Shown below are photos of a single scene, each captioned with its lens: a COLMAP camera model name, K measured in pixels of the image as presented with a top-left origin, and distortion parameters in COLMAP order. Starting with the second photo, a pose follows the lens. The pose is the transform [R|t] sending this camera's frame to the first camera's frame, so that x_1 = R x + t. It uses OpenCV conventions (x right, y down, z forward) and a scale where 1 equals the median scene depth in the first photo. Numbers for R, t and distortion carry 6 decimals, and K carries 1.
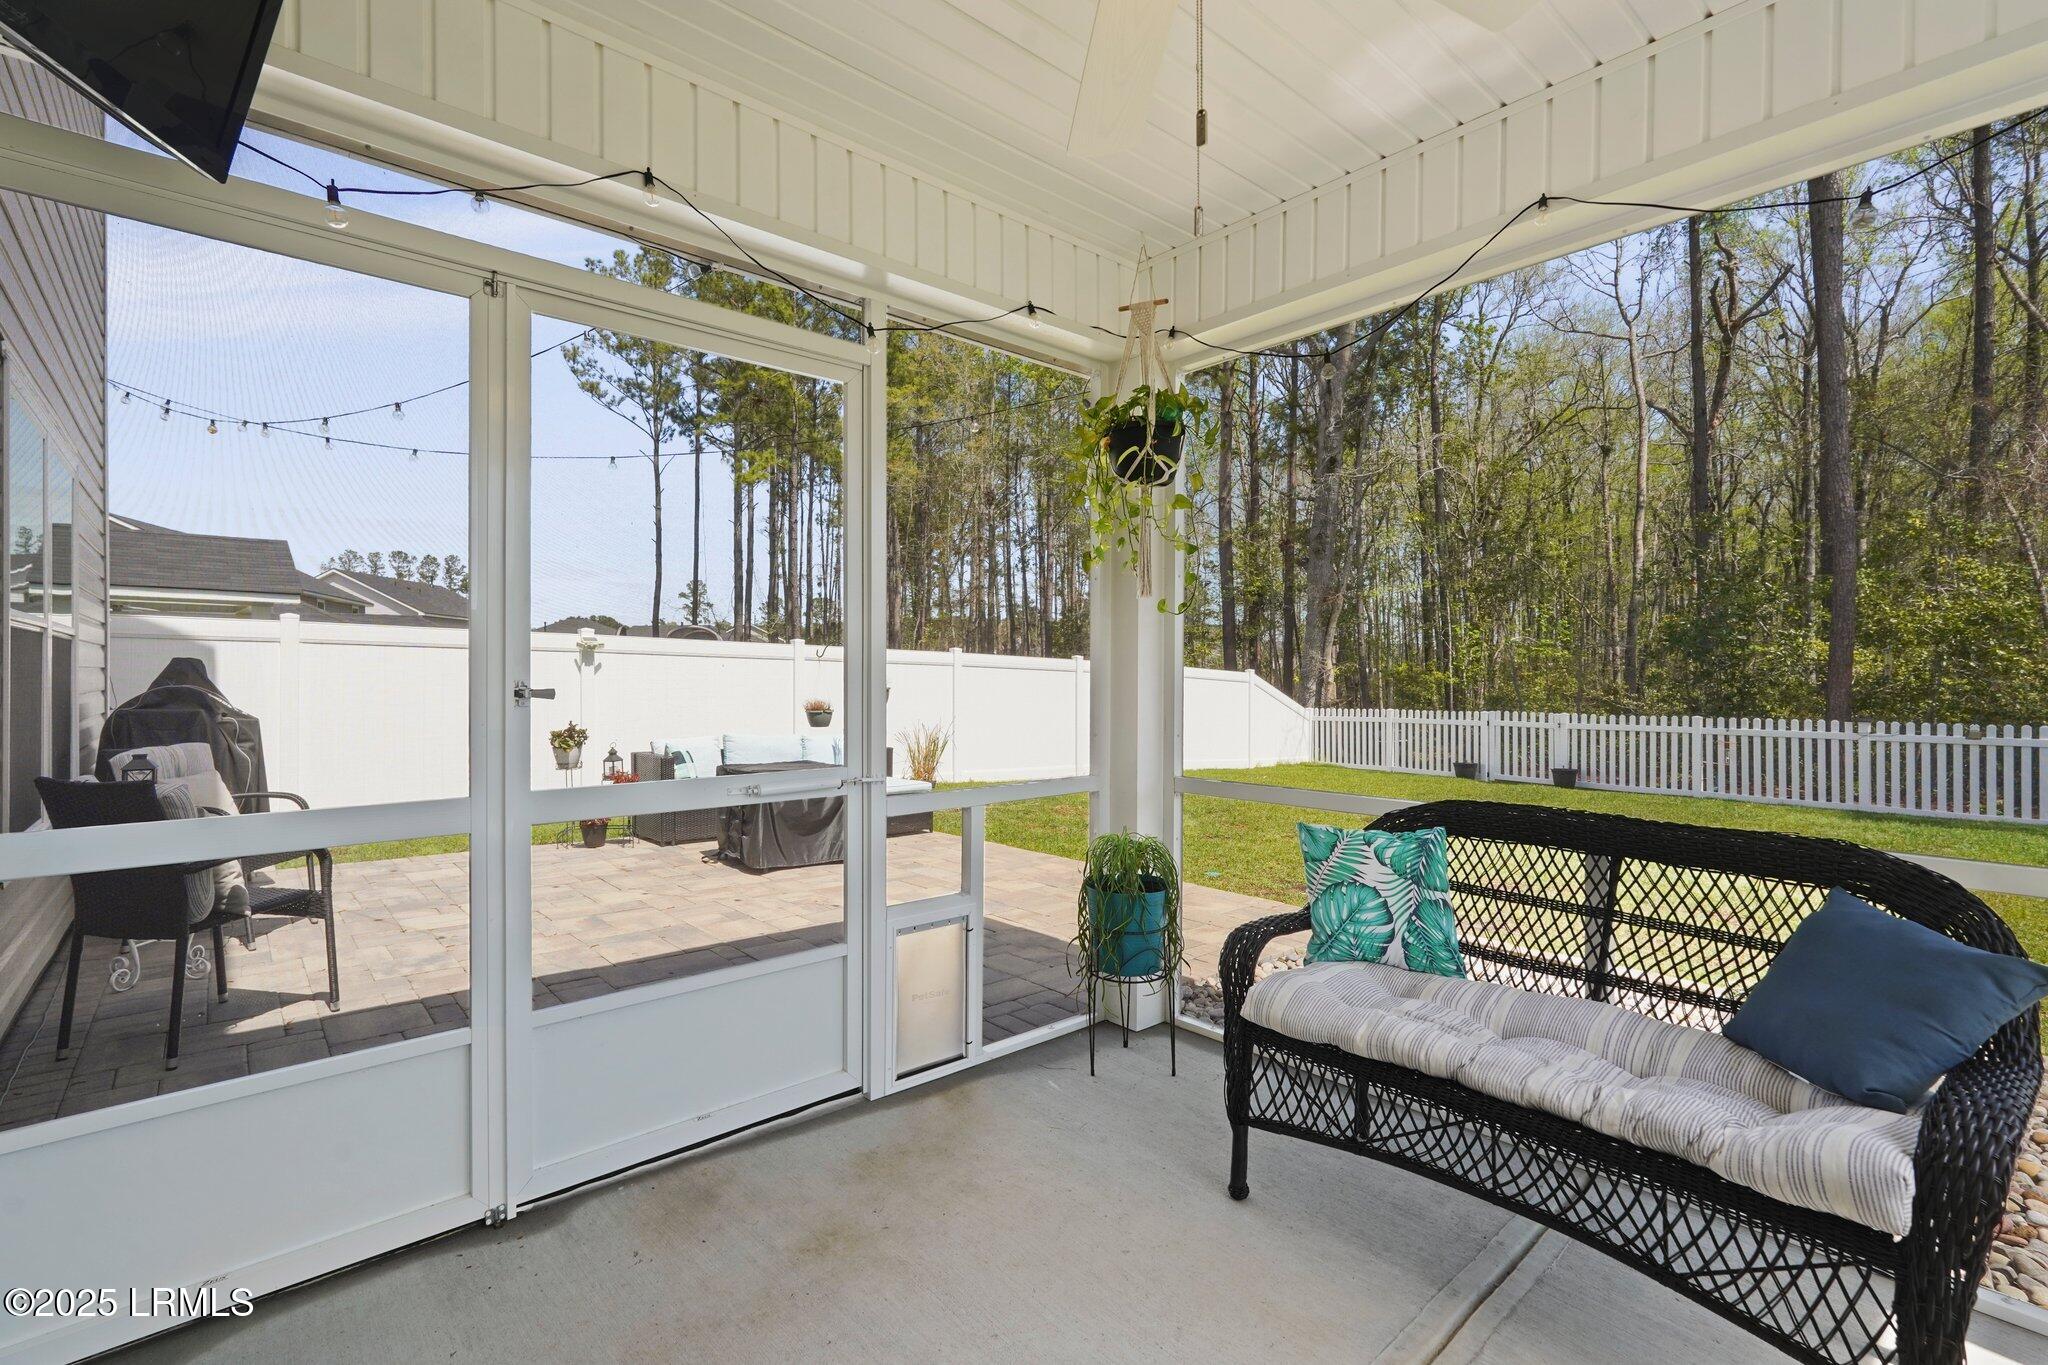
lens RADIAL K [[918.0, 0, 1021.5], [0, 918.0, 667.6], [0, 0, 1]] dist [-0.005106, 0.003109]
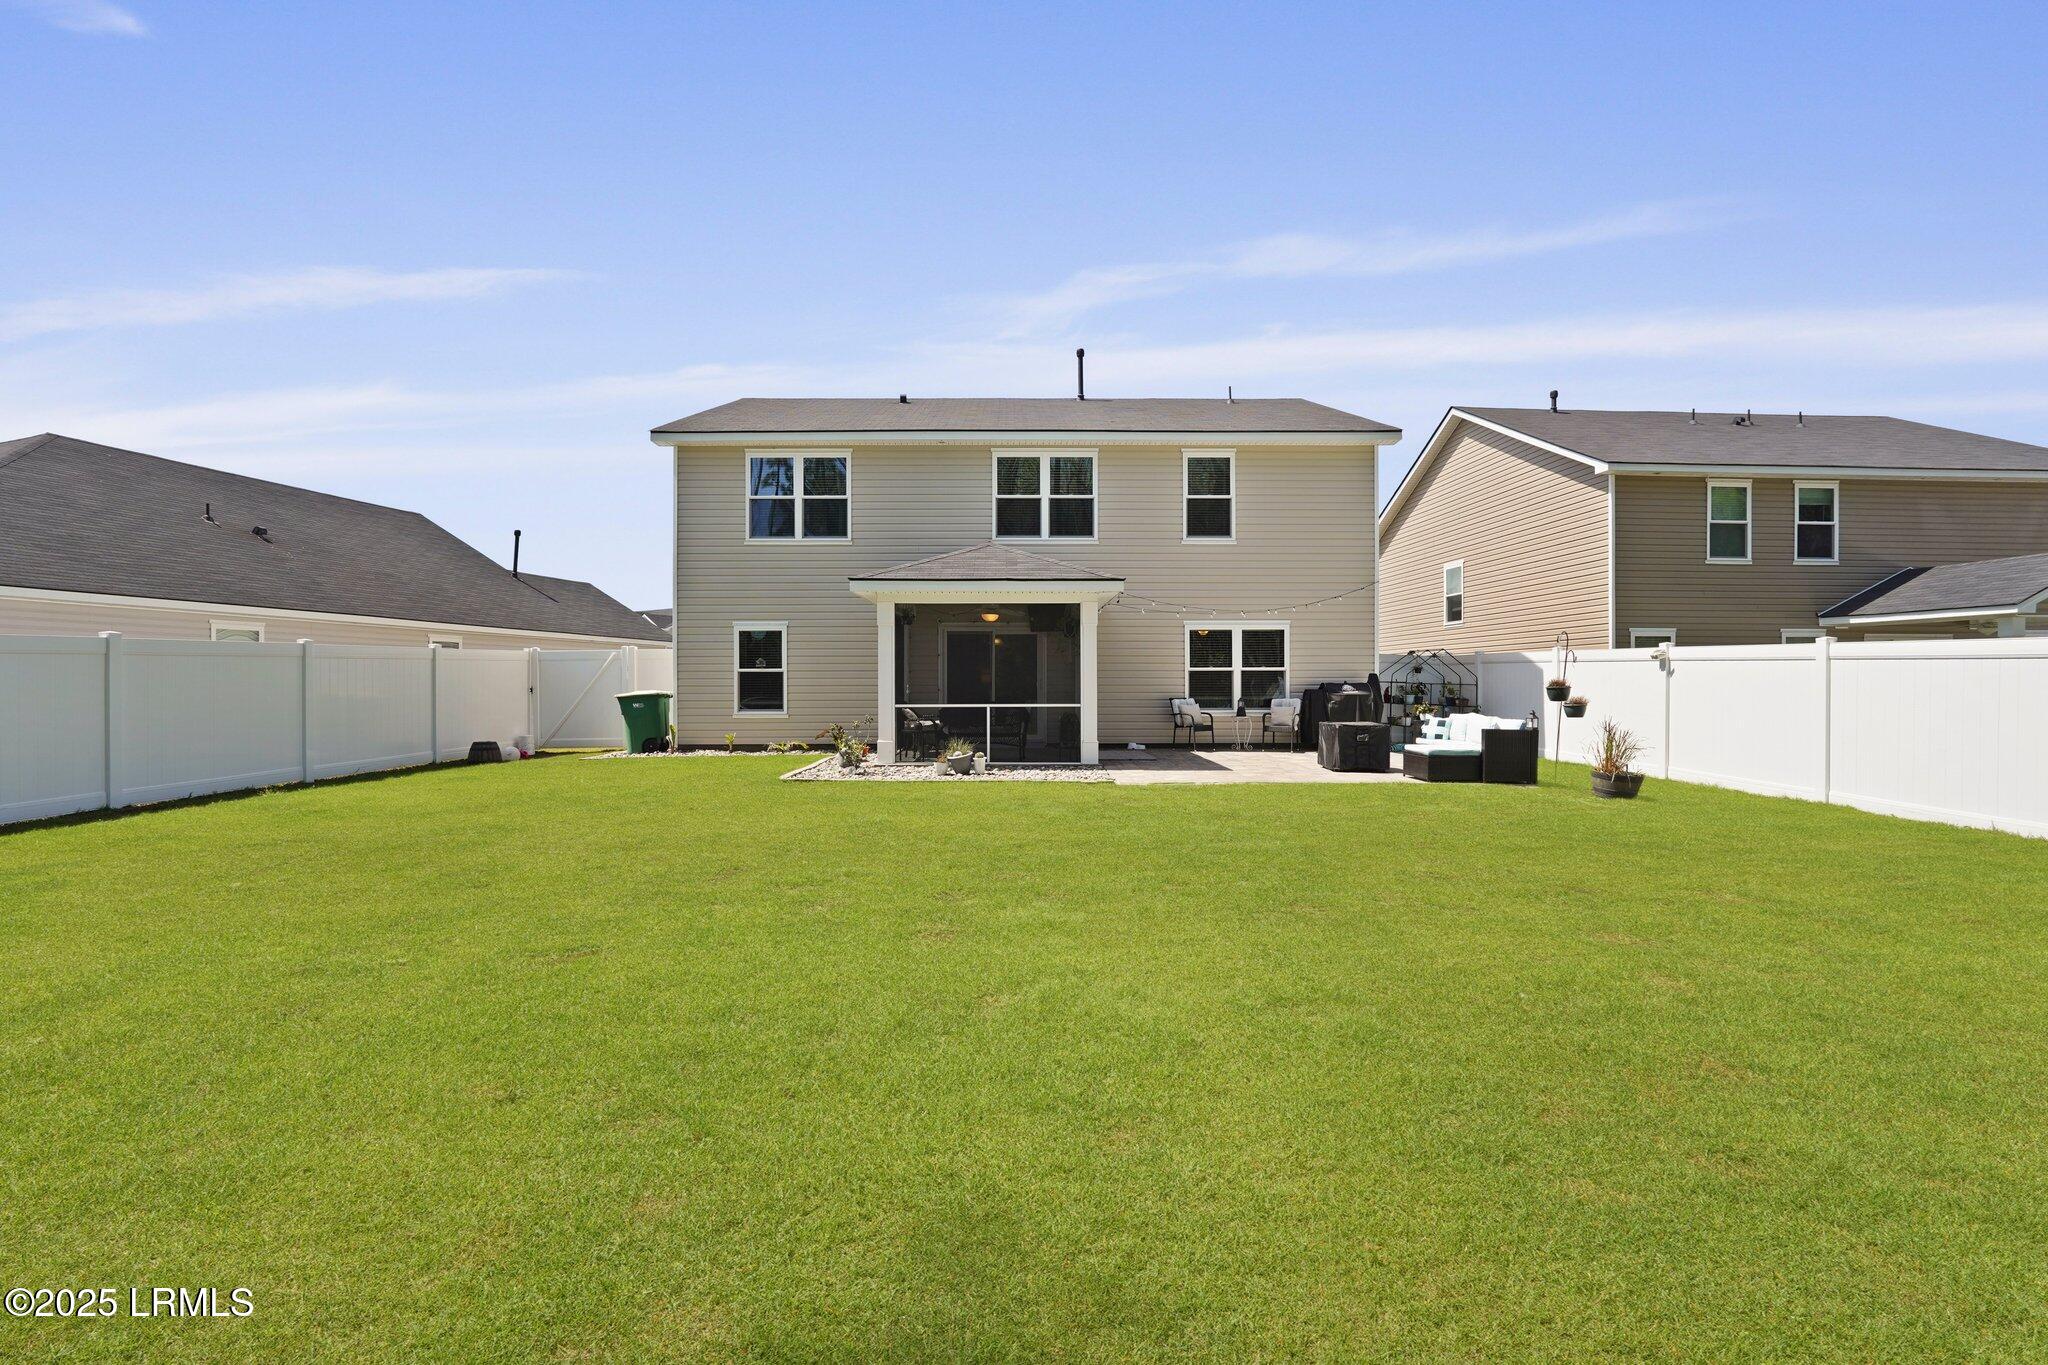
lens RADIAL K [[918.0, 0, 1010.7], [0, 918.0, 688.4], [0, 0, 1]] dist [-0.005106, 0.003109]
pose [[-0.662231, 0.006906, -0.749268, 0.587873], [0.007344, 0.999969, 0.002726, 0.006715], [0.749263, -0.003697, -0.662262, 0.570134]]
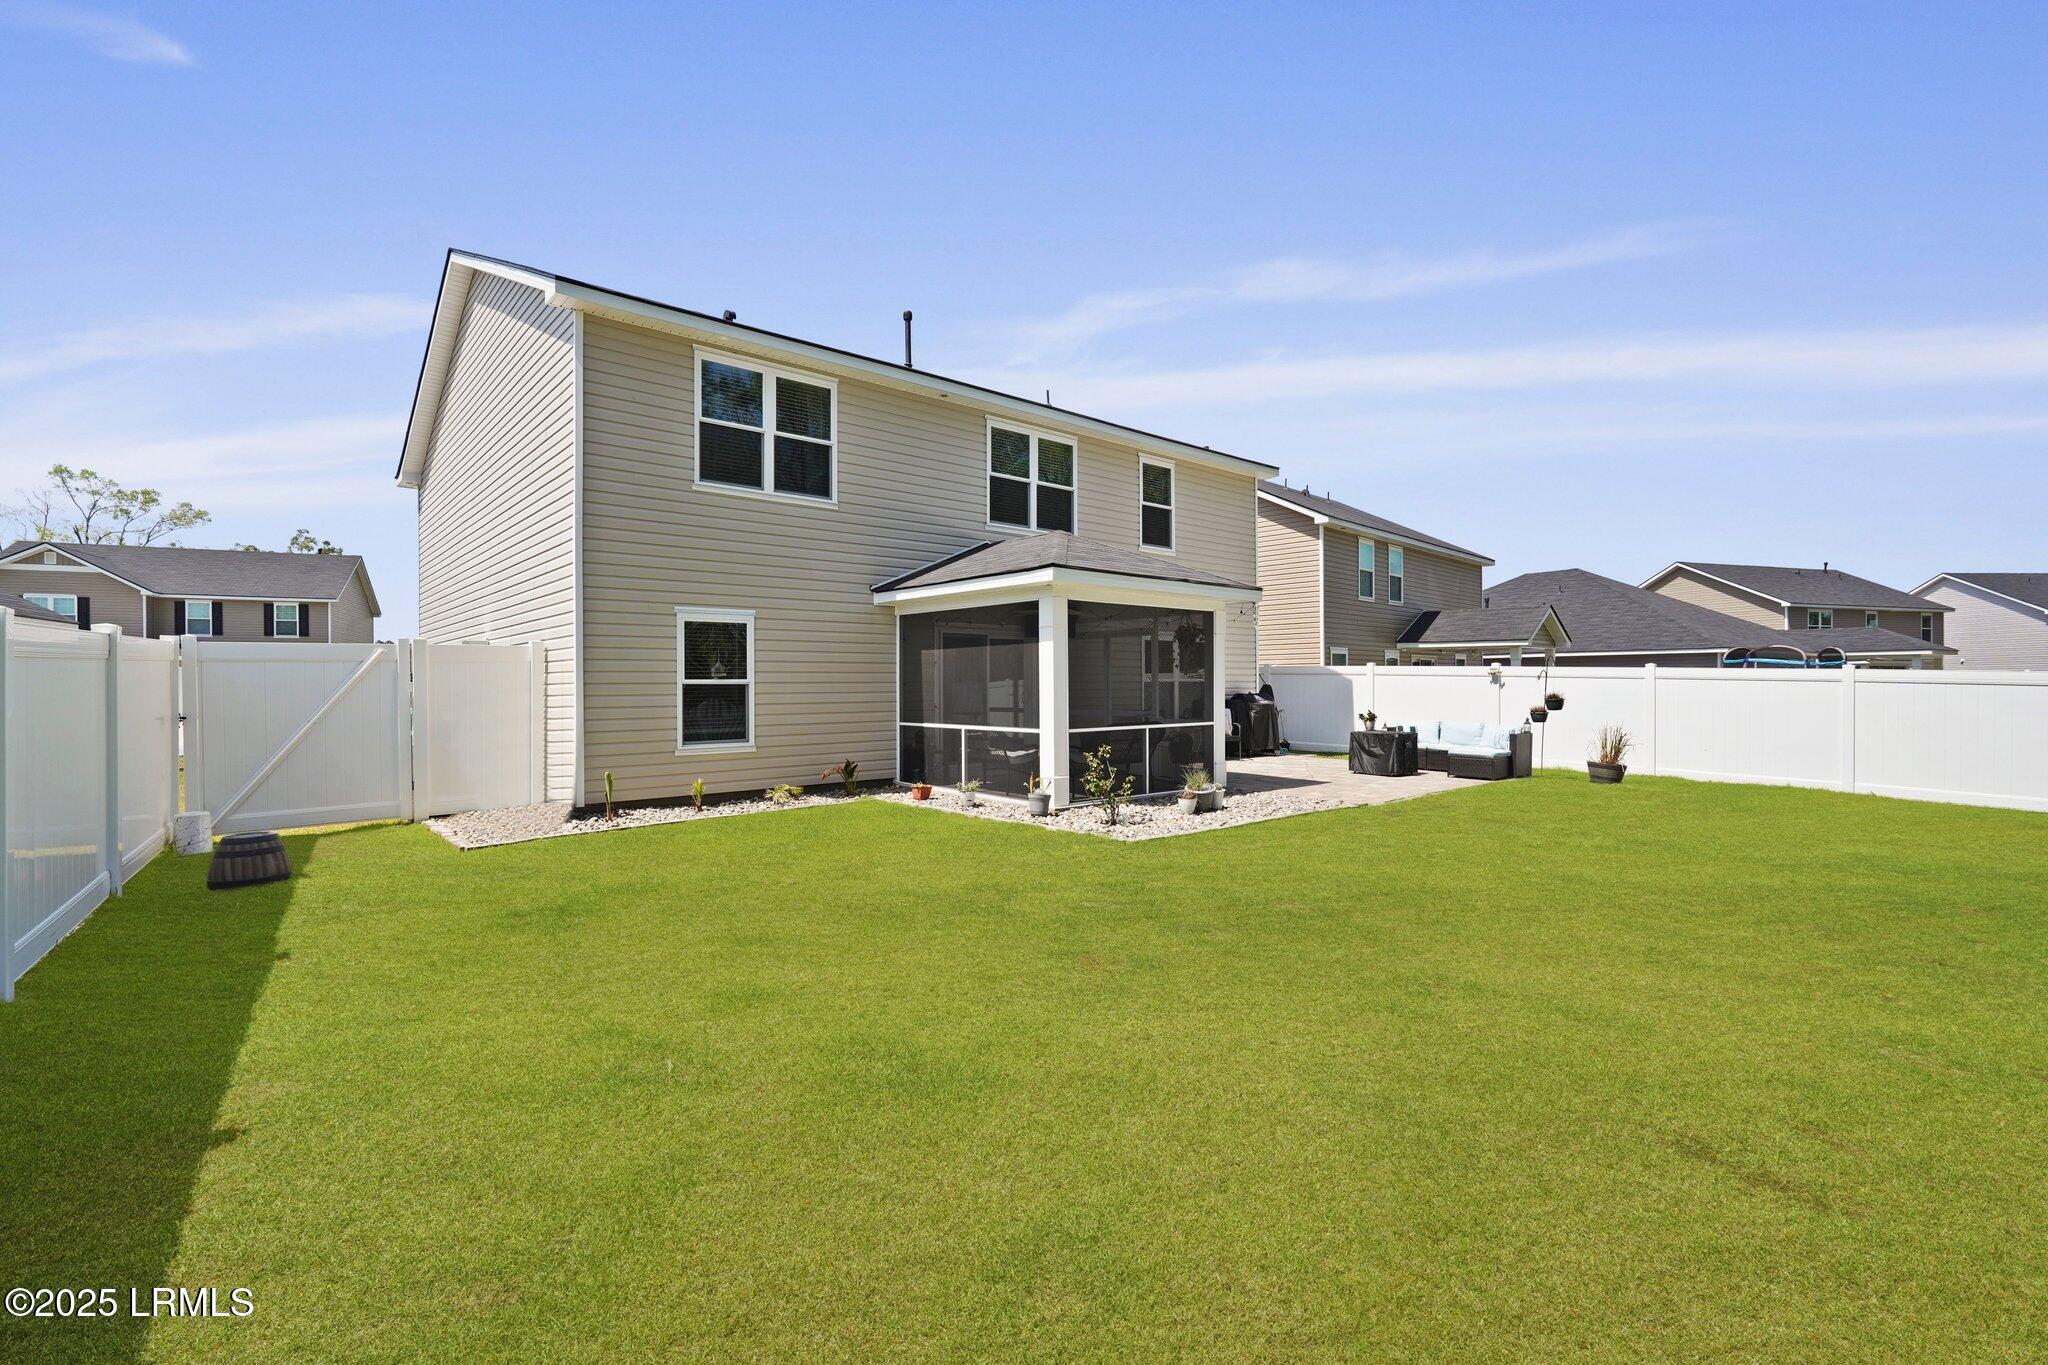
lens RADIAL K [[918.0, 0, 1010.3], [0, 918.0, 680.3], [0, 0, 1]] dist [-0.005106, 0.003109]
pose [[-0.010302, 0.001034, -0.999946, 0.668144], [0.008748, 0.999961, 0.000944, -0.009252], [0.999909, -0.008738, -0.010311, 0.021269]]
